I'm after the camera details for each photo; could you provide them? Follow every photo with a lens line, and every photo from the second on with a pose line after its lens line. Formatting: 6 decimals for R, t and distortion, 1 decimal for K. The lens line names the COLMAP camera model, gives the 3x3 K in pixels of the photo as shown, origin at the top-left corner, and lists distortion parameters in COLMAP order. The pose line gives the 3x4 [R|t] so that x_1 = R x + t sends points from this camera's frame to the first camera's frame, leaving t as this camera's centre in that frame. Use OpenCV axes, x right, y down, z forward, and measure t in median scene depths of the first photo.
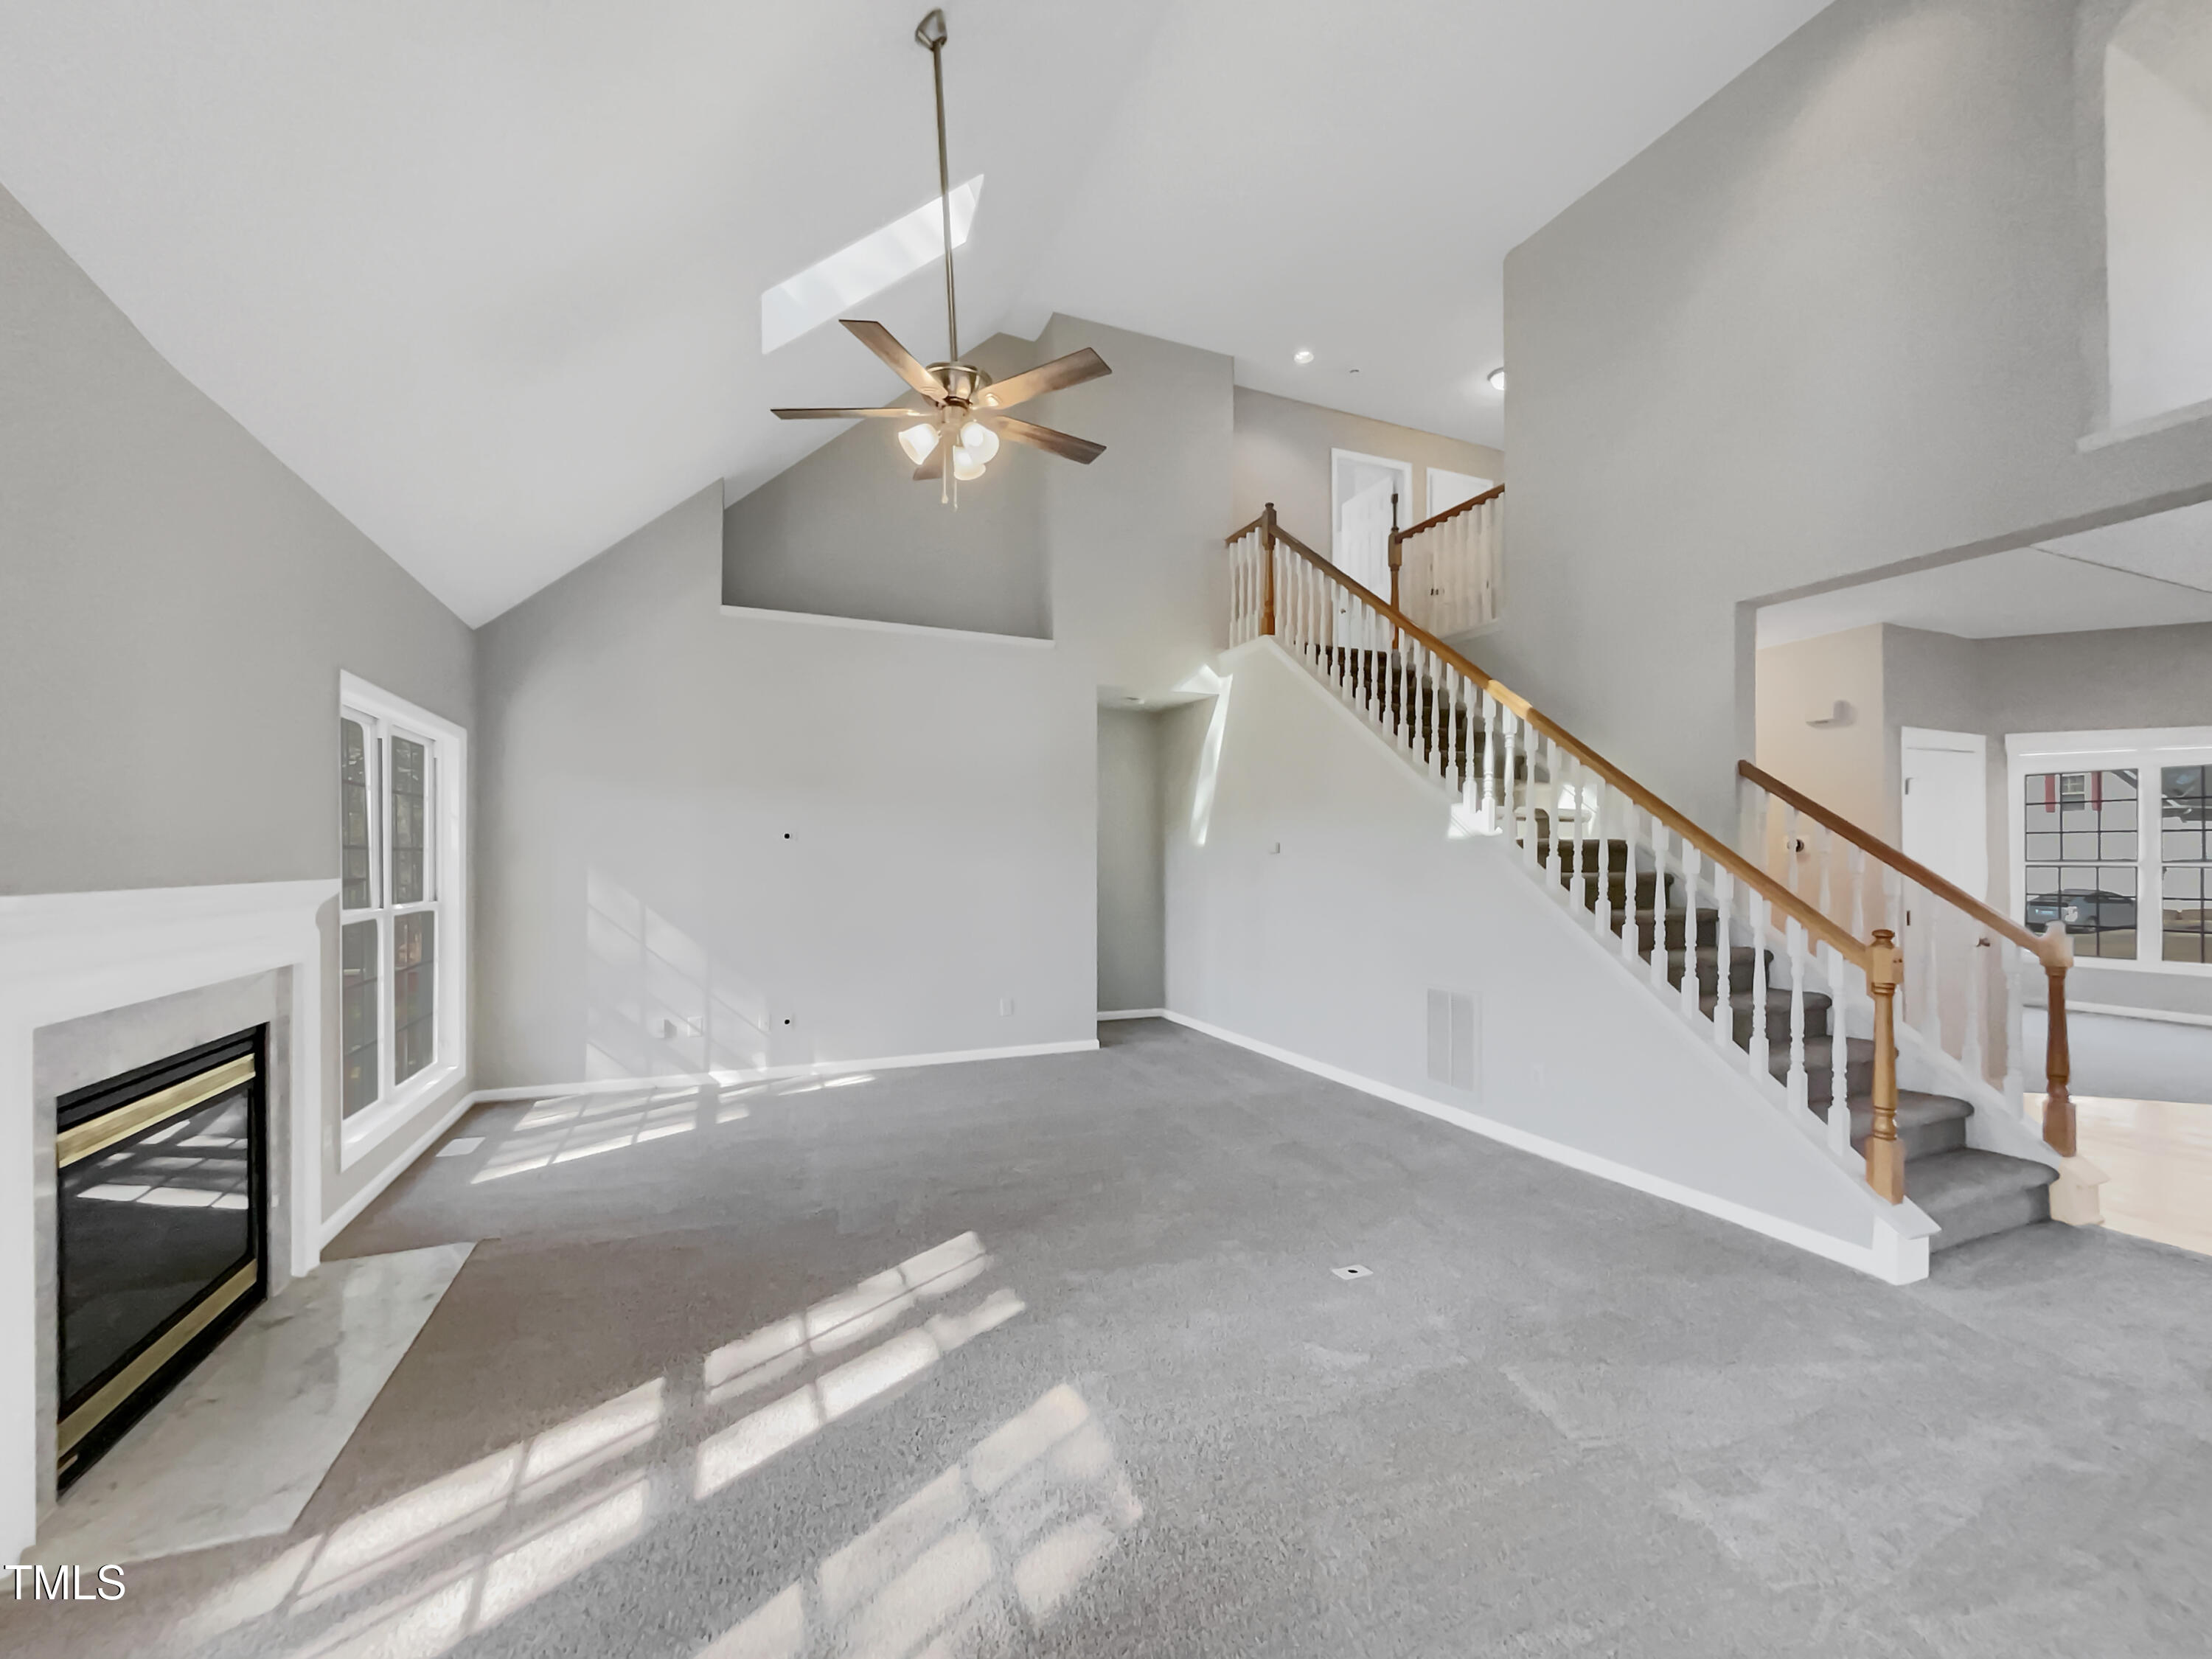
lens RADIAL K [[894.6, 0, 1102.9], [0, 894.6, 856.4], [0, 0, 1]] dist [0.000687, 0.000002]
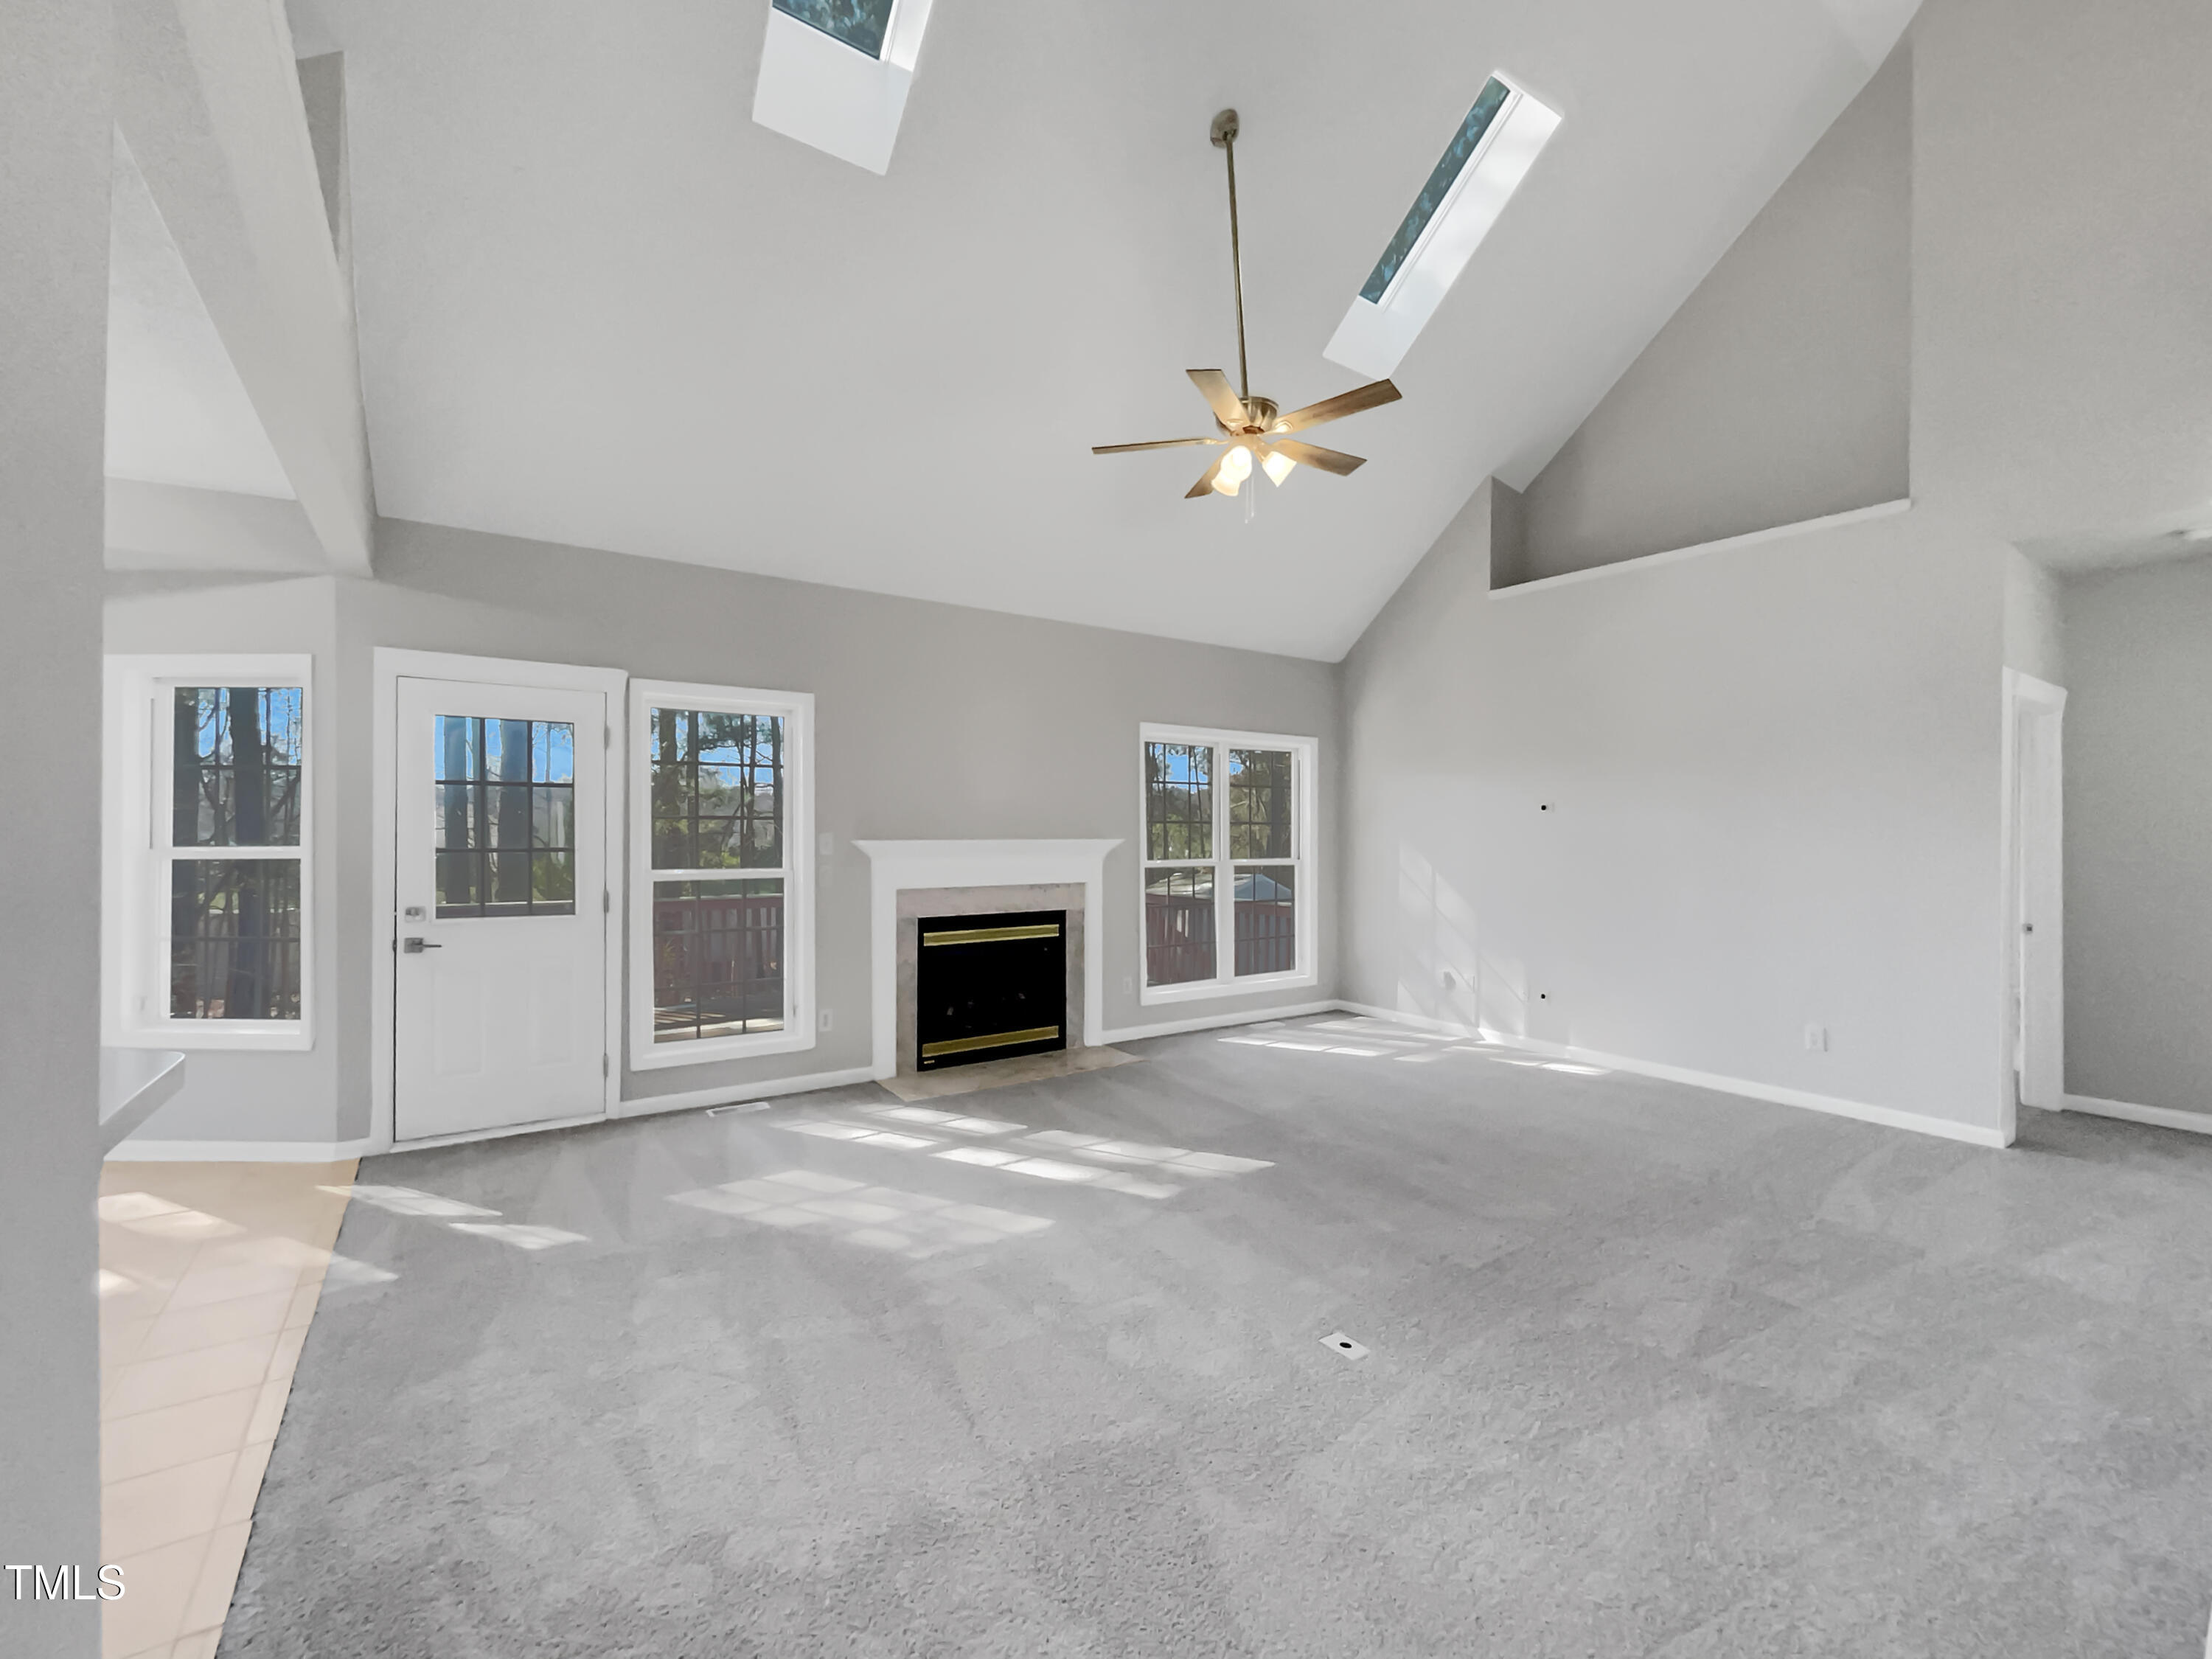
lens RADIAL K [[924.5, 0, 1116.7], [0, 924.5, 826.6], [0, 0, 1]] dist [-0.000312, -0.000159]
pose [[0.221738, -0.001427, -0.975105, 0.782616], [-0.001035, 0.999998, -0.001698, 0.001136], [0.975106, 0.001386, 0.221737, 0.462650]]
